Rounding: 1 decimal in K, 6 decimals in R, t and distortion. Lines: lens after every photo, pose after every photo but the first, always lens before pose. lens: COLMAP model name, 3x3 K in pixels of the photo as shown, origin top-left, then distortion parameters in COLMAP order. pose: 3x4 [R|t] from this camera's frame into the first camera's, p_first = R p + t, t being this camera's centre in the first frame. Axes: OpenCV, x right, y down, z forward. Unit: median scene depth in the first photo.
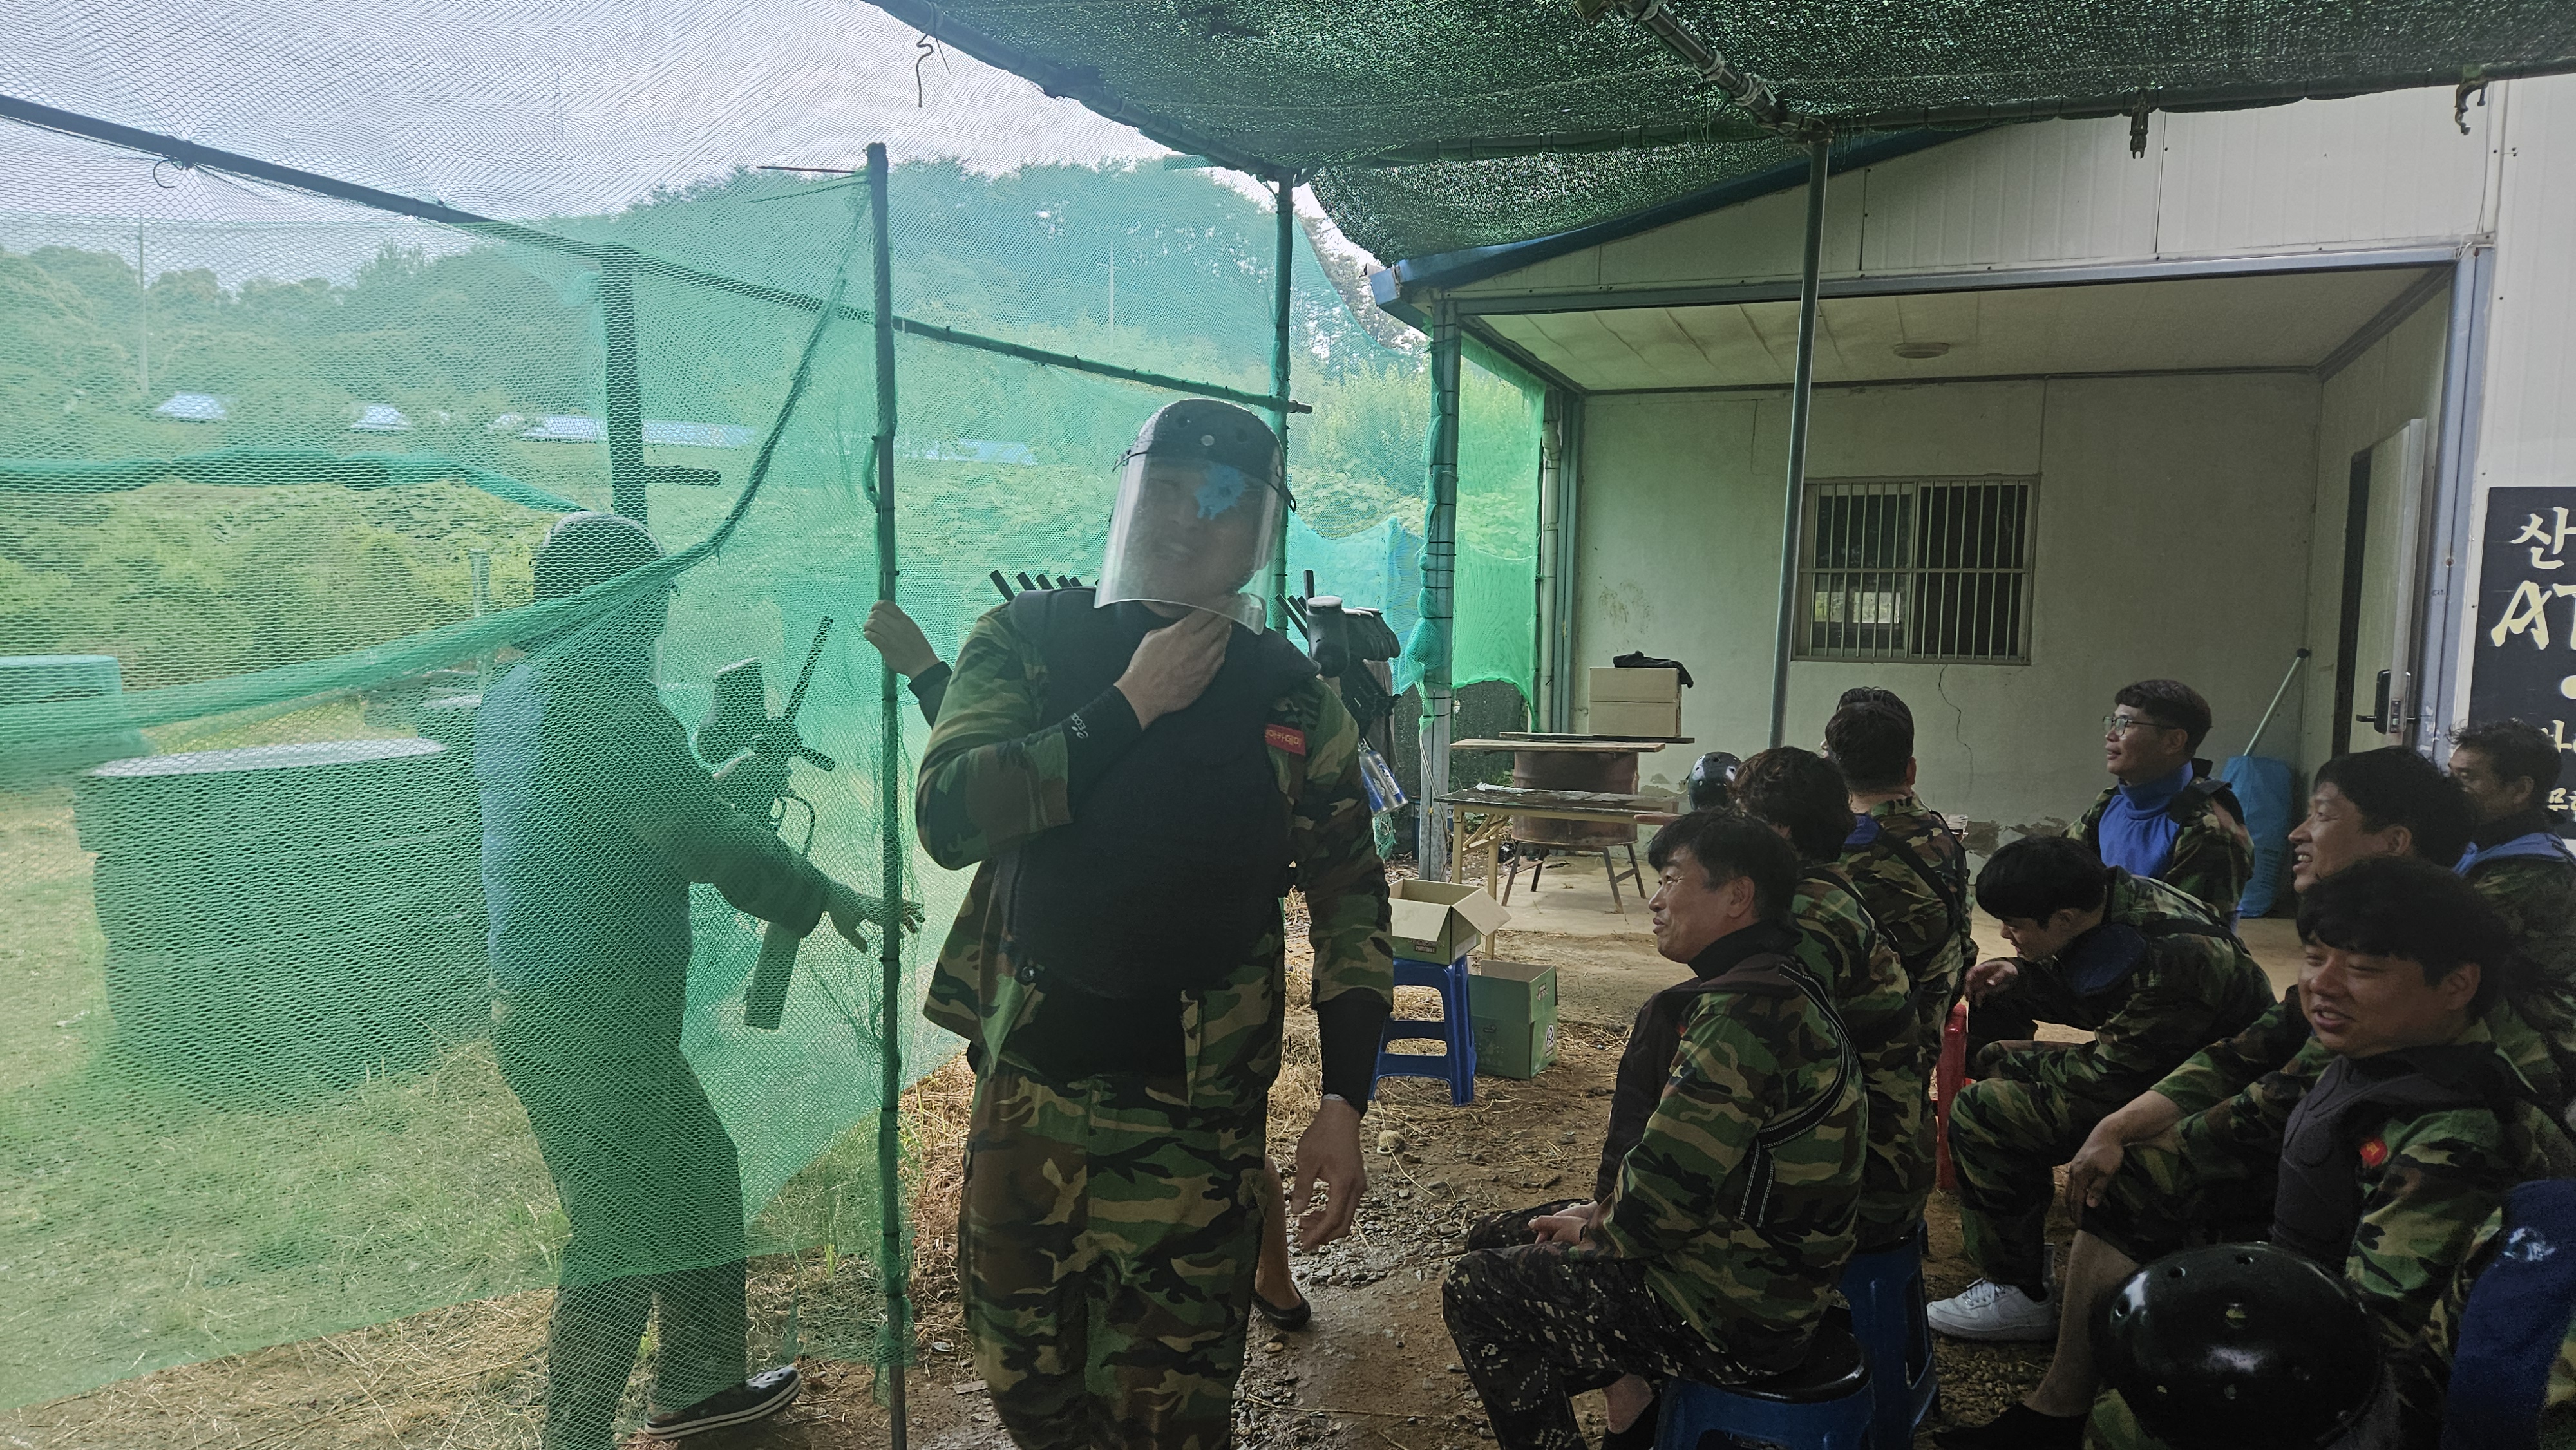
lens RADIAL K [[1680.9, 0, 1287.1], [0, 1680.9, 732.0], [0, 0, 1]] dist [-0.005817, -0.001270]
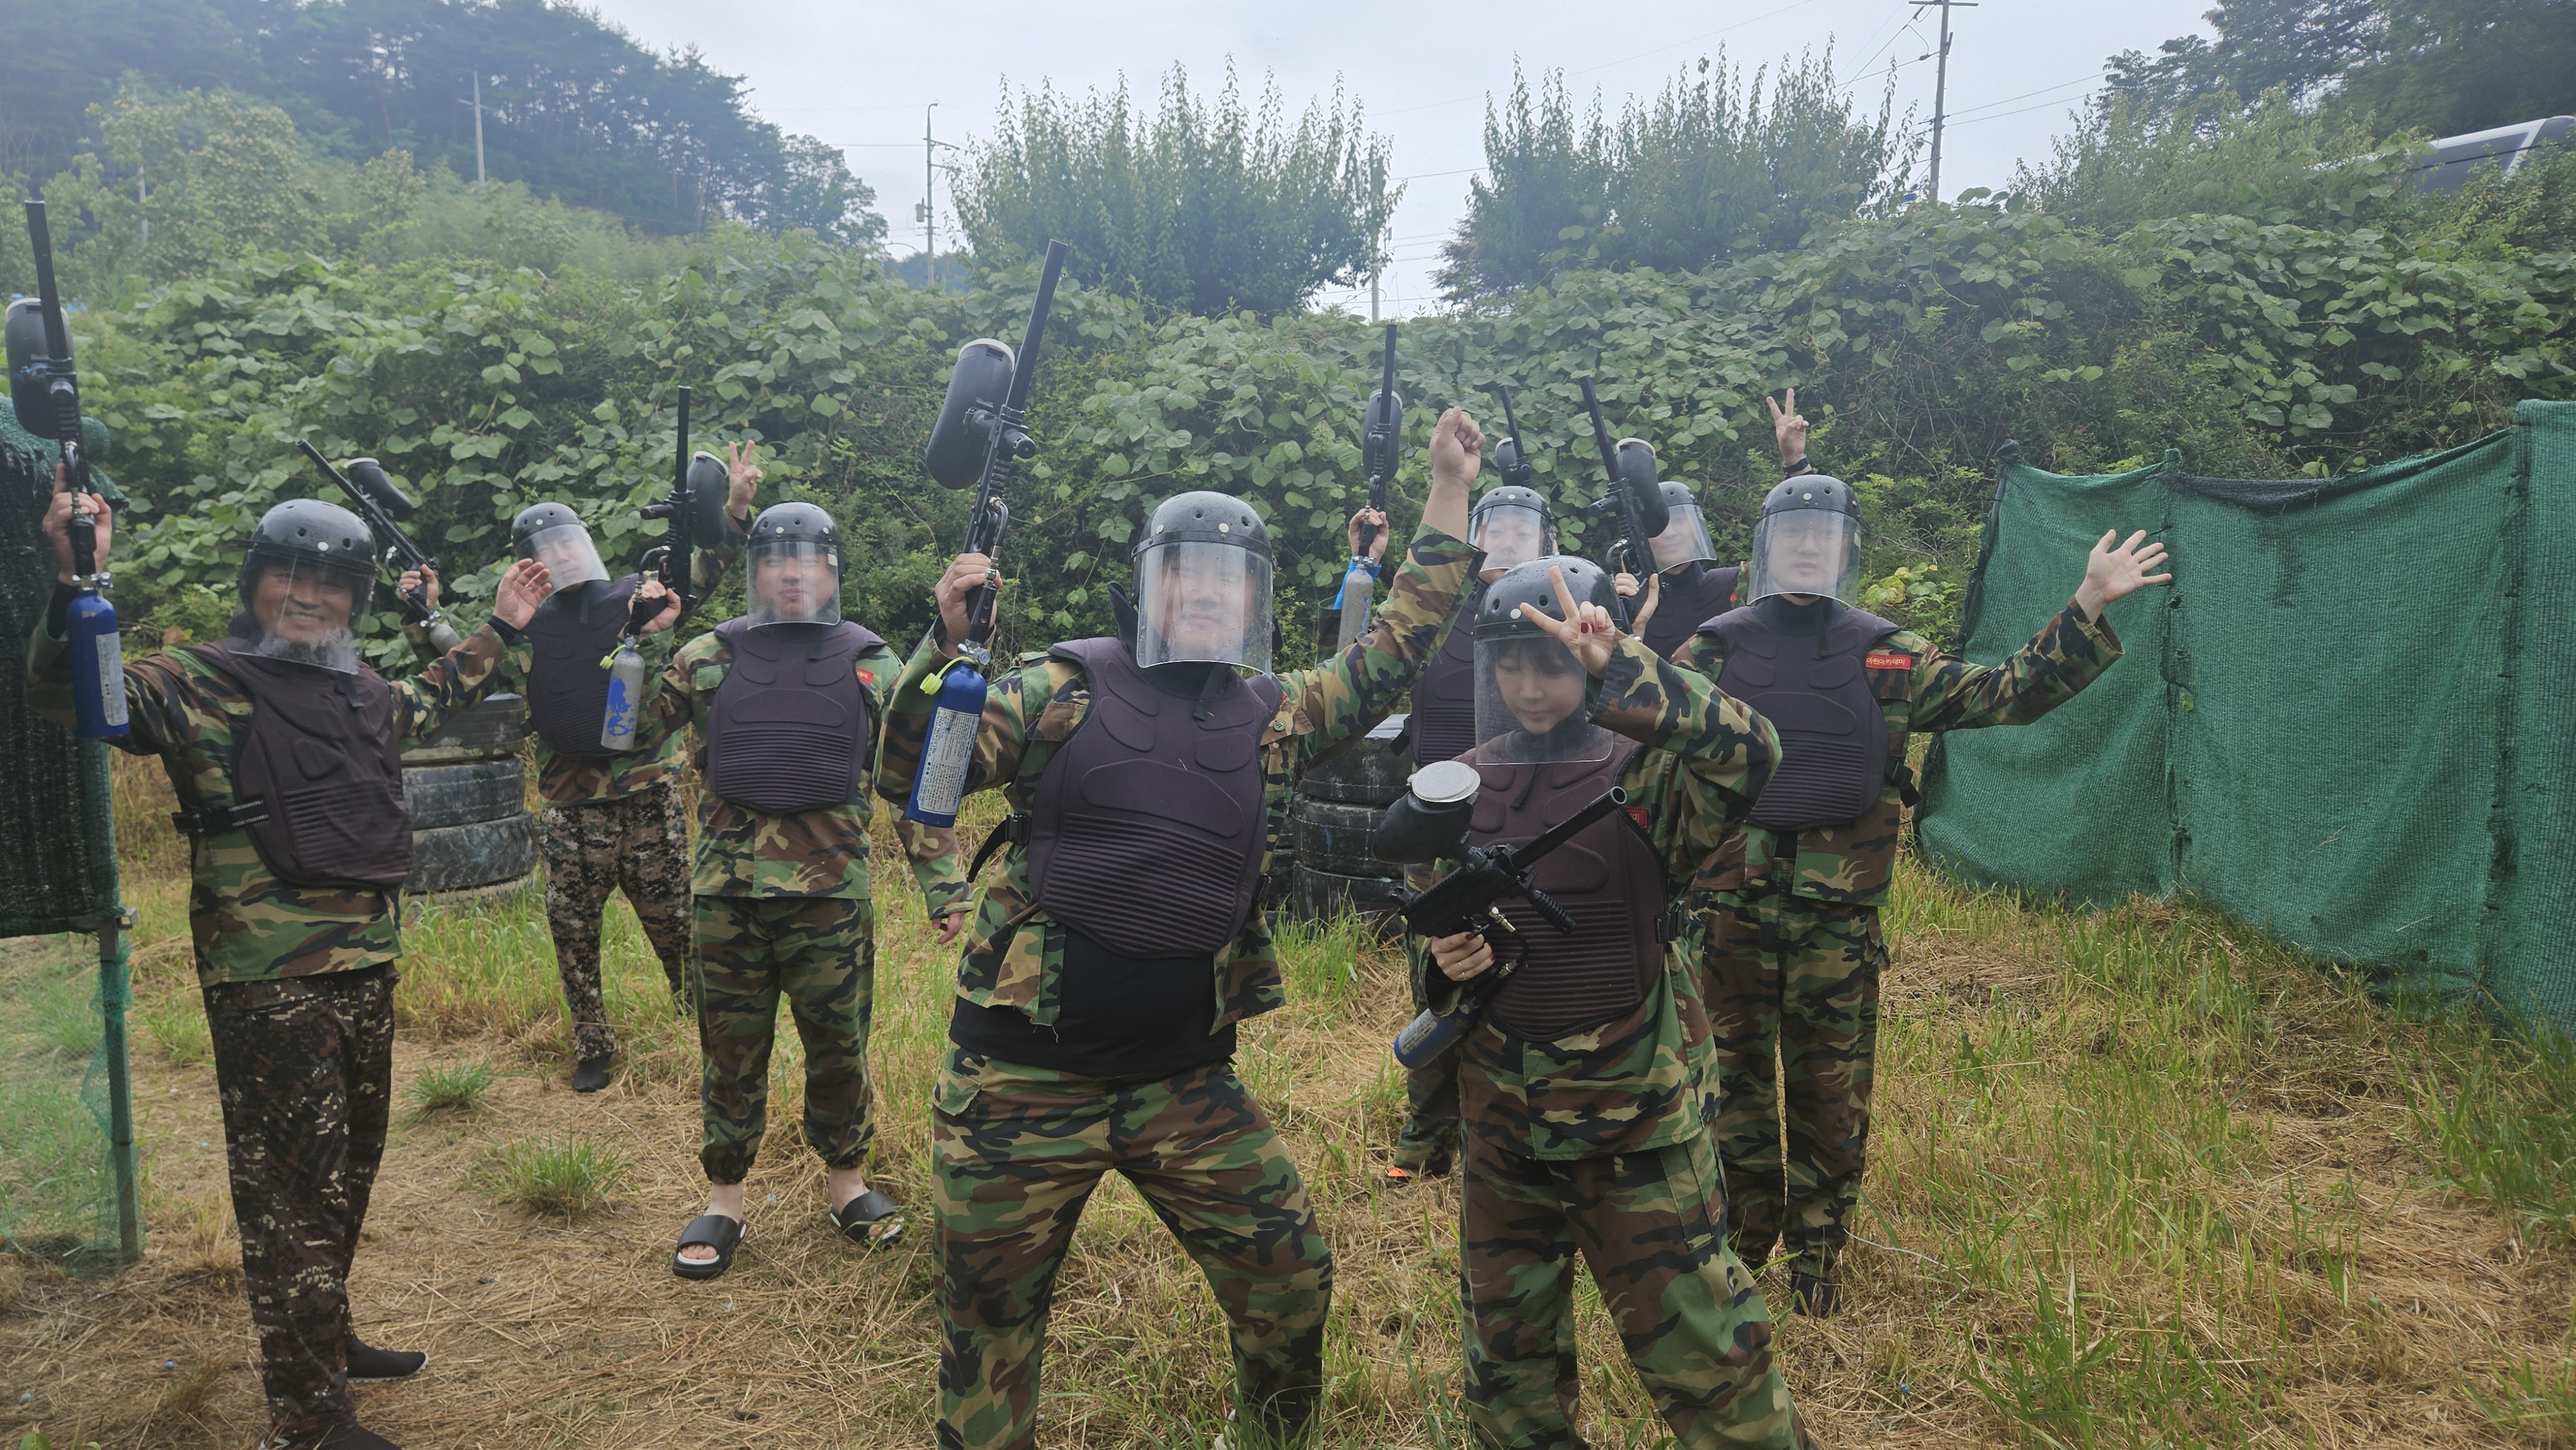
lens RADIAL K [[1652.5, 0, 1281.9], [0, 1652.5, 729.5], [0, 0, 1]] dist [0.022397, -0.020608]
pose [[0.943023, -0.048514, 0.329170, -0.069196], [0.032149, 0.997970, 0.054983, -0.032029], [-0.331170, -0.041267, 0.942668, 0.423163]]
